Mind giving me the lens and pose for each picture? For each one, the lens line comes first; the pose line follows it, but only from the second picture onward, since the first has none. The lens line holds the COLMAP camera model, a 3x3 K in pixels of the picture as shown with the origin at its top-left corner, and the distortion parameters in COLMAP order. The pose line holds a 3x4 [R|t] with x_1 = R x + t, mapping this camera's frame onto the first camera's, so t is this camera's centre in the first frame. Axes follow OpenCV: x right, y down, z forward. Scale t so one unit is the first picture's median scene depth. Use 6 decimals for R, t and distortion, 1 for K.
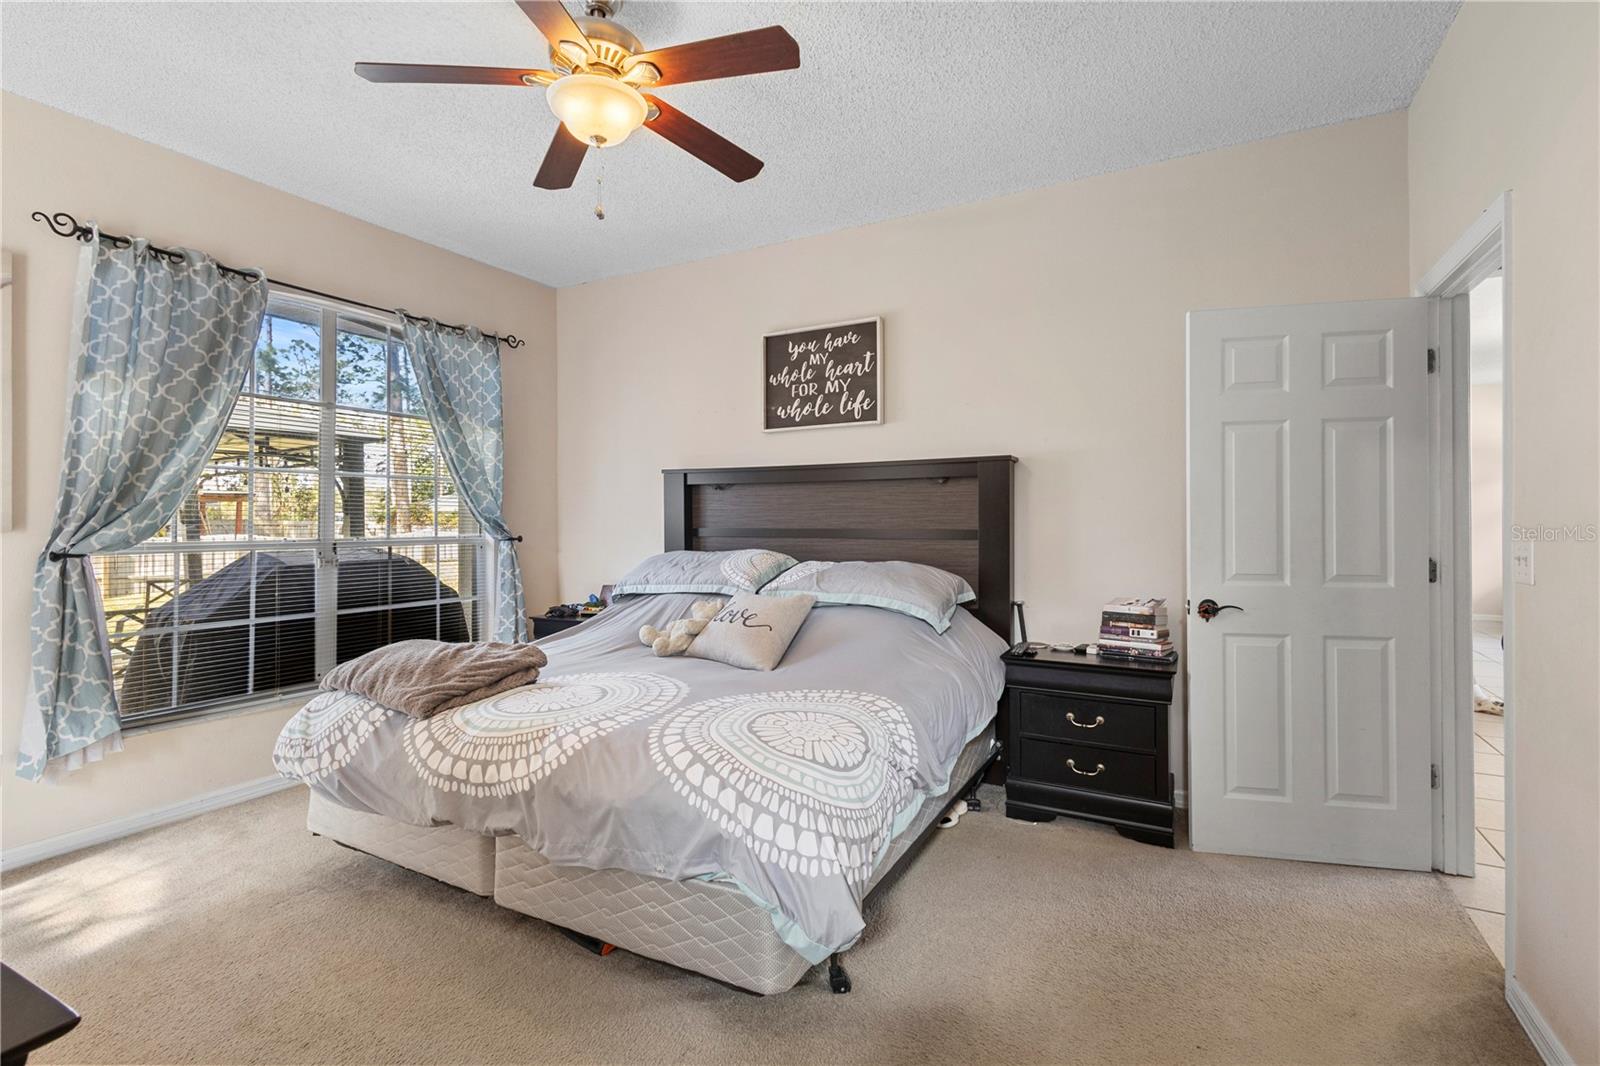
lens RADIAL K [[737.3, 0, 798.4], [0, 737.3, 520.1], [0, 0, 1]] dist [0.005118, -0.000372]
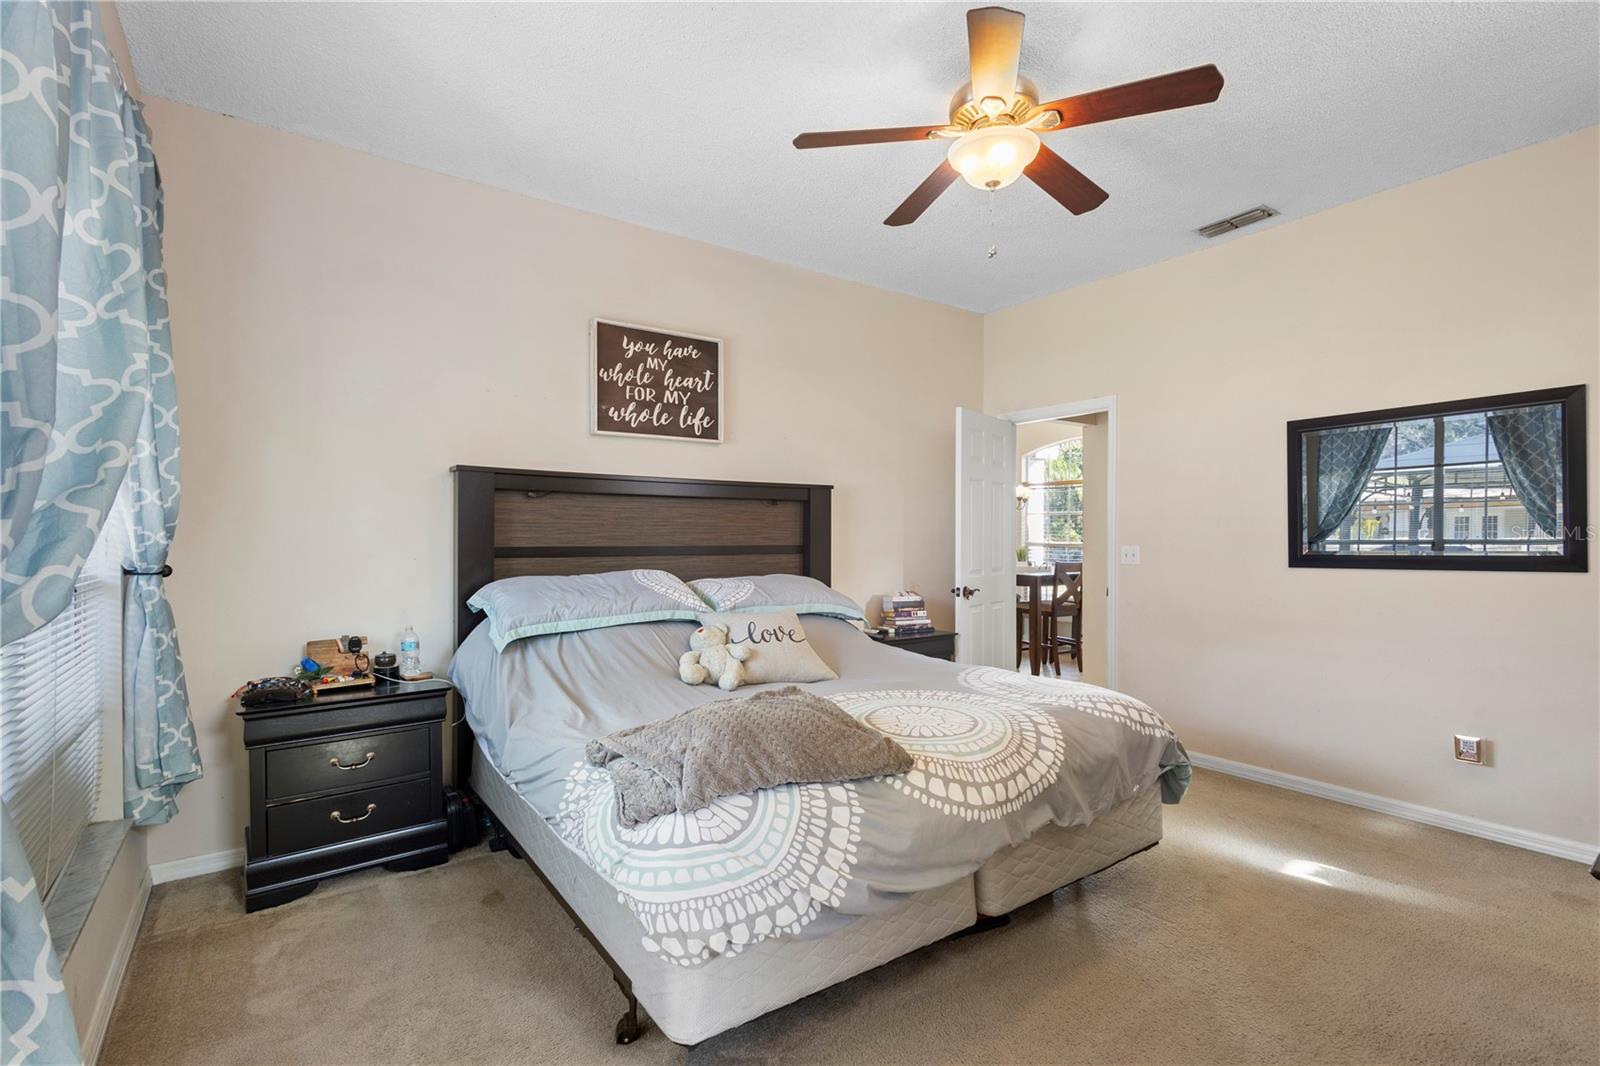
lens RADIAL K [[737.3, 0, 795.9], [0, 737.3, 538.9], [0, 0, 1]] dist [0.005118, -0.000372]
pose [[0.441079, 0.001713, 0.897467, -0.736800], [0.002995, 0.999990, -0.003380, 0.006045], [-0.897463, 0.004179, 0.441069, 0.434939]]
